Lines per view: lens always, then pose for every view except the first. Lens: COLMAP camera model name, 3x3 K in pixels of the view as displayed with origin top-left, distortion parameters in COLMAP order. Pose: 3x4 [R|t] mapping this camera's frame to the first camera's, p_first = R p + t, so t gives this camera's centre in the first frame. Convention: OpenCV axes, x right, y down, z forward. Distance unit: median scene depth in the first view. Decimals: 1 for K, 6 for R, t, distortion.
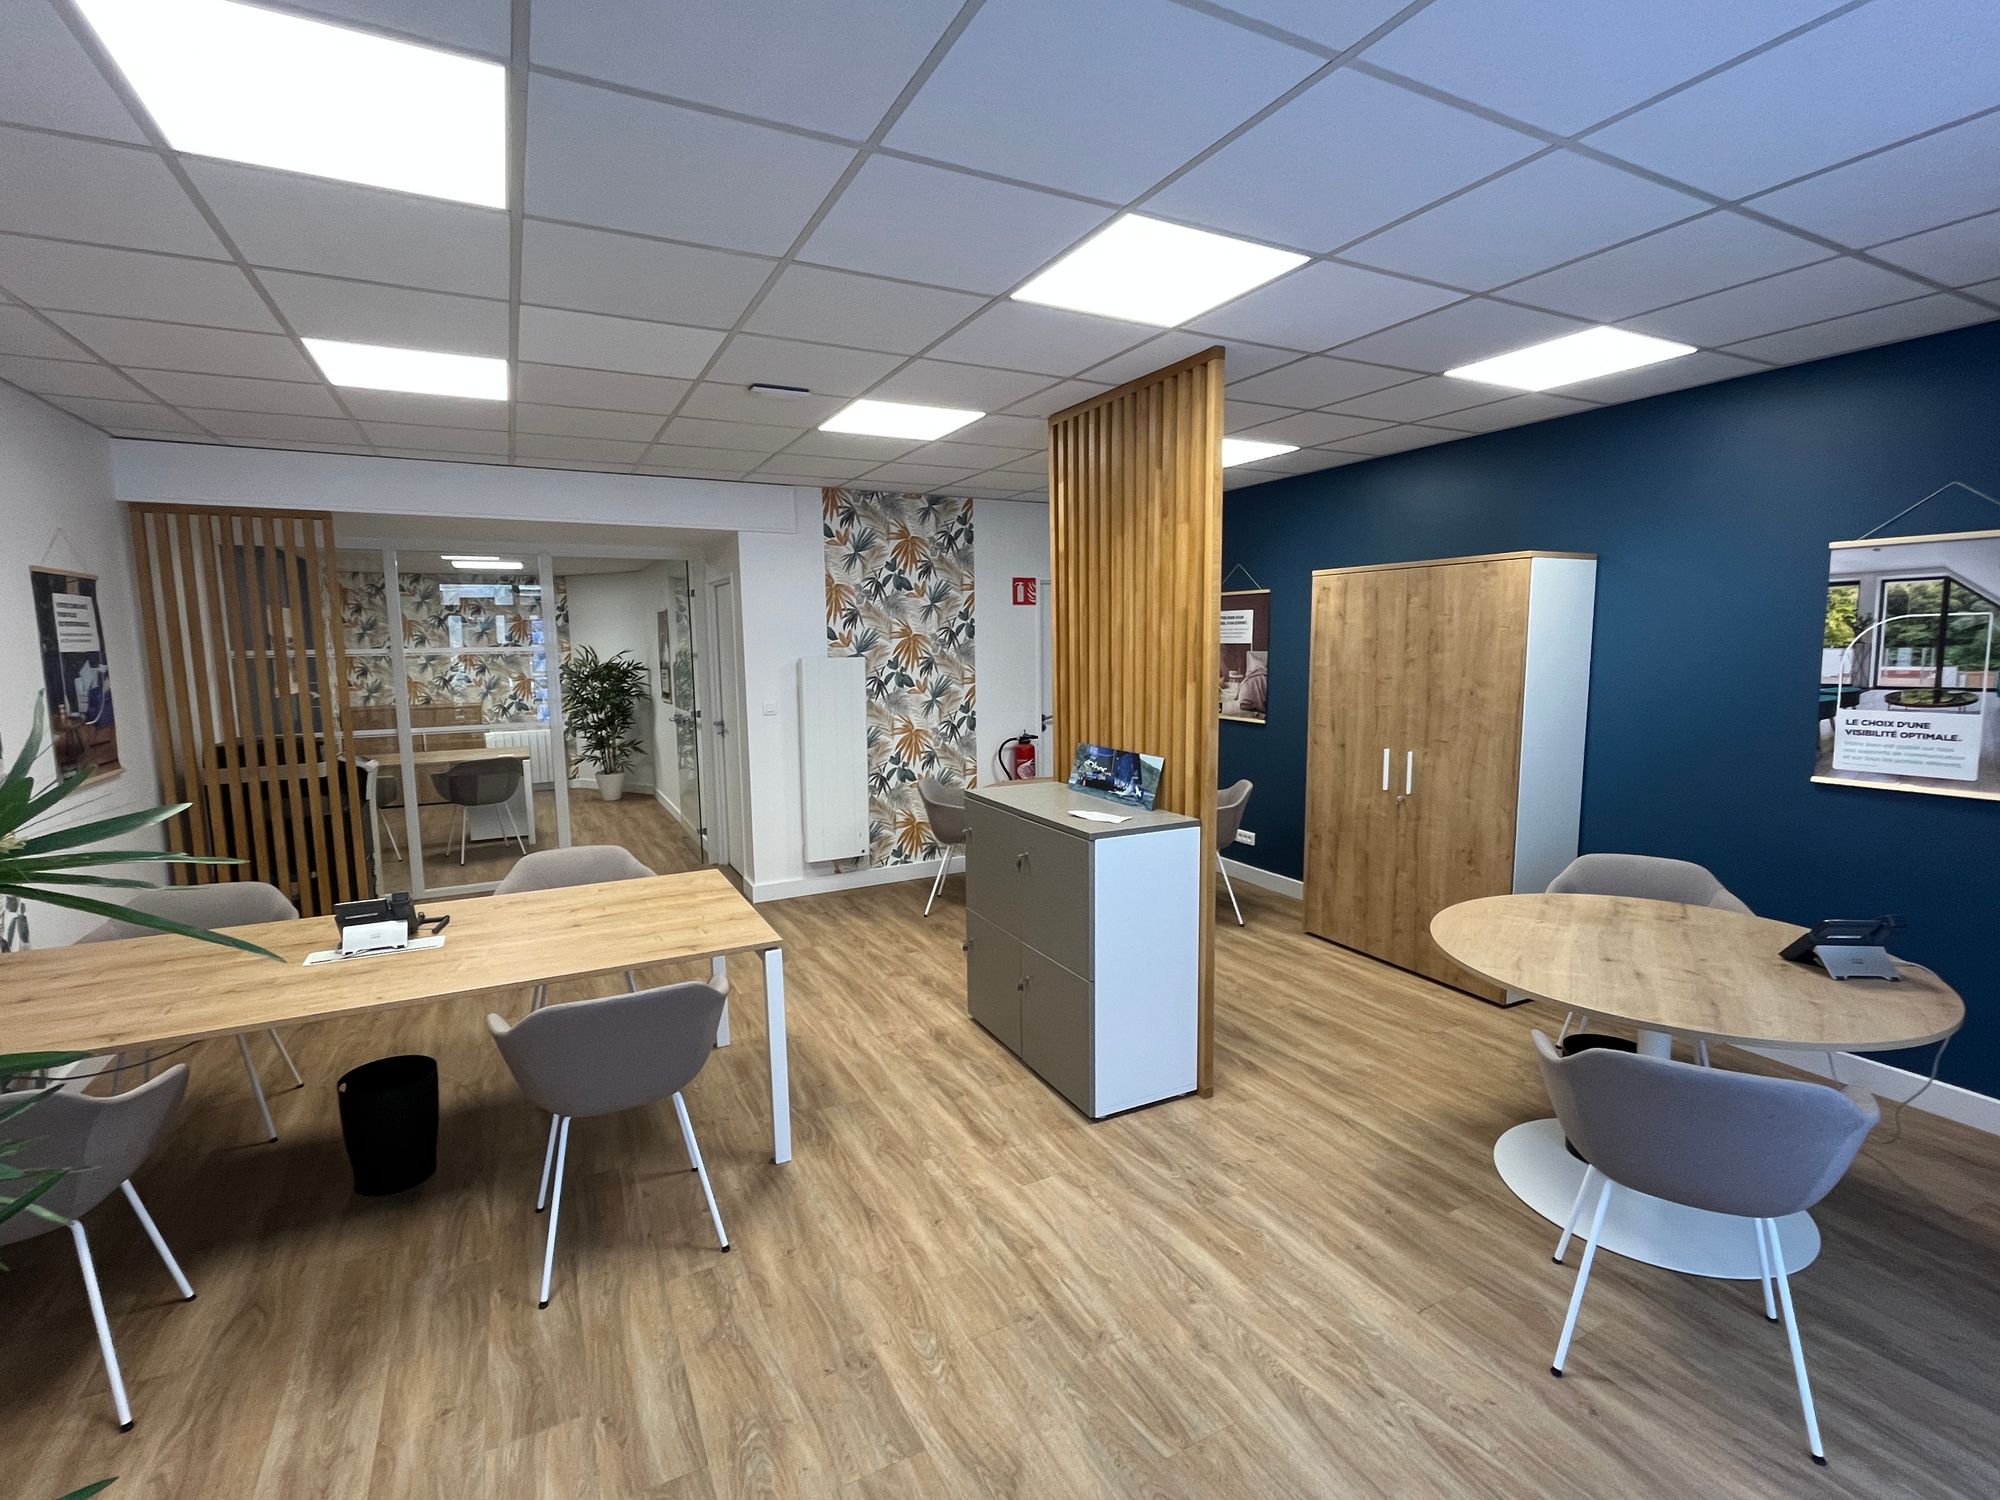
lens RADIAL K [[923.6, 0, 998.9], [0, 923.6, 750.2], [0, 0, 1]] dist [-0.000547, -0.001395]
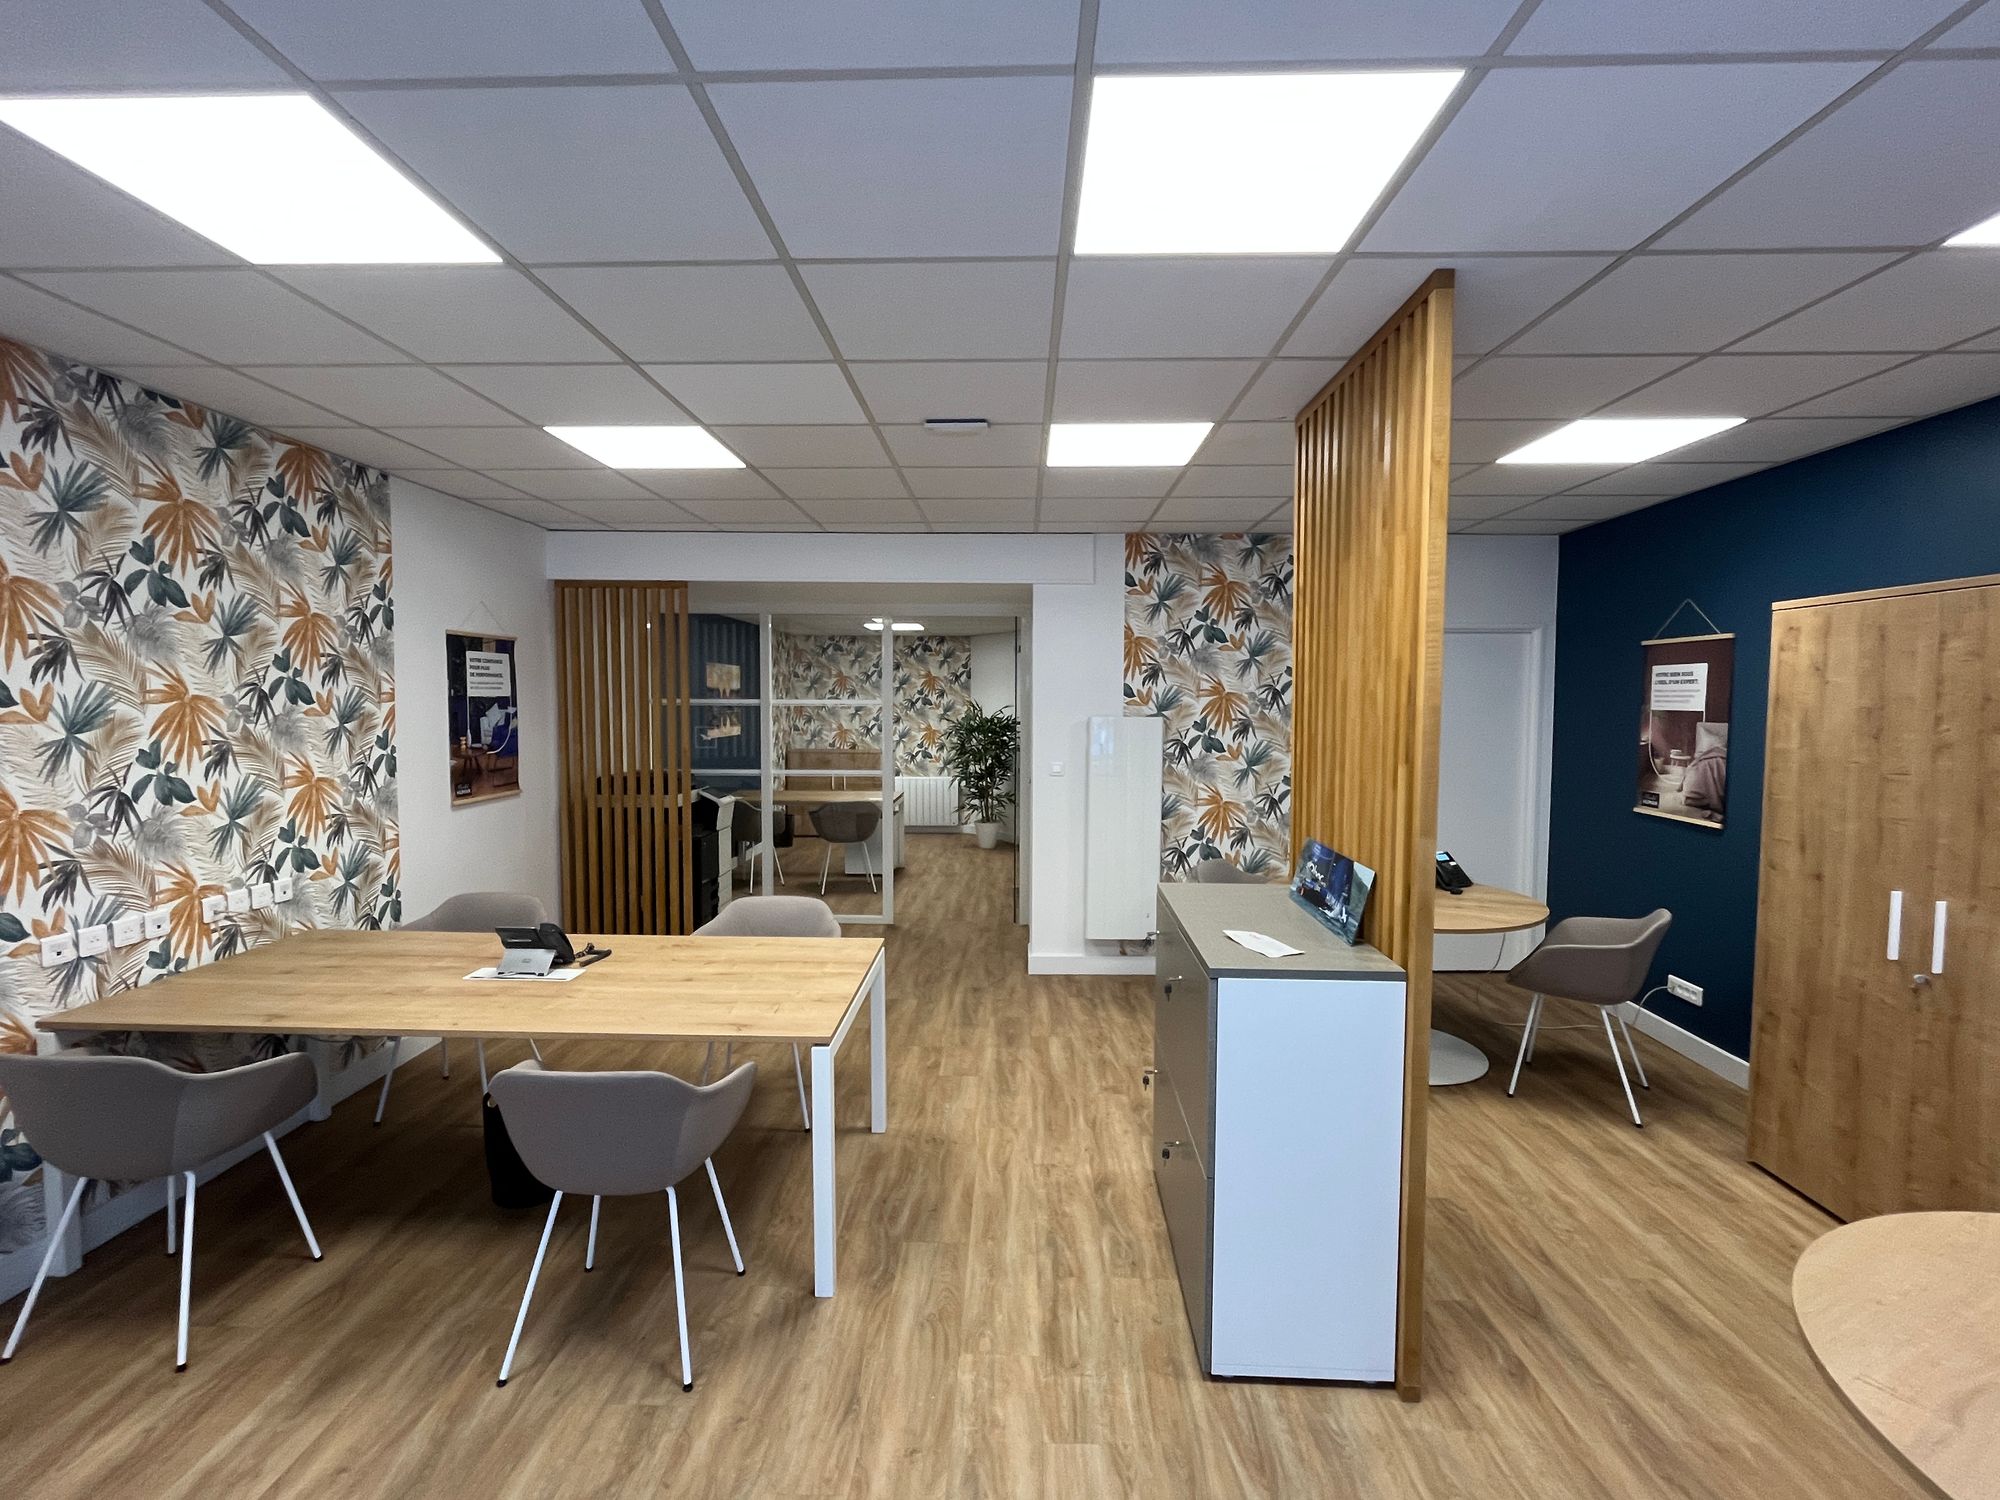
lens RADIAL K [[923.6, 0, 995.4], [0, 923.6, 749.7], [0, 0, 1]] dist [-0.000547, -0.001395]
pose [[0.871425, 0.042758, -0.488661, 0.207943], [-0.073689, 0.996300, -0.044232, -0.024513], [0.484962, 0.074554, 0.871352, 0.197304]]
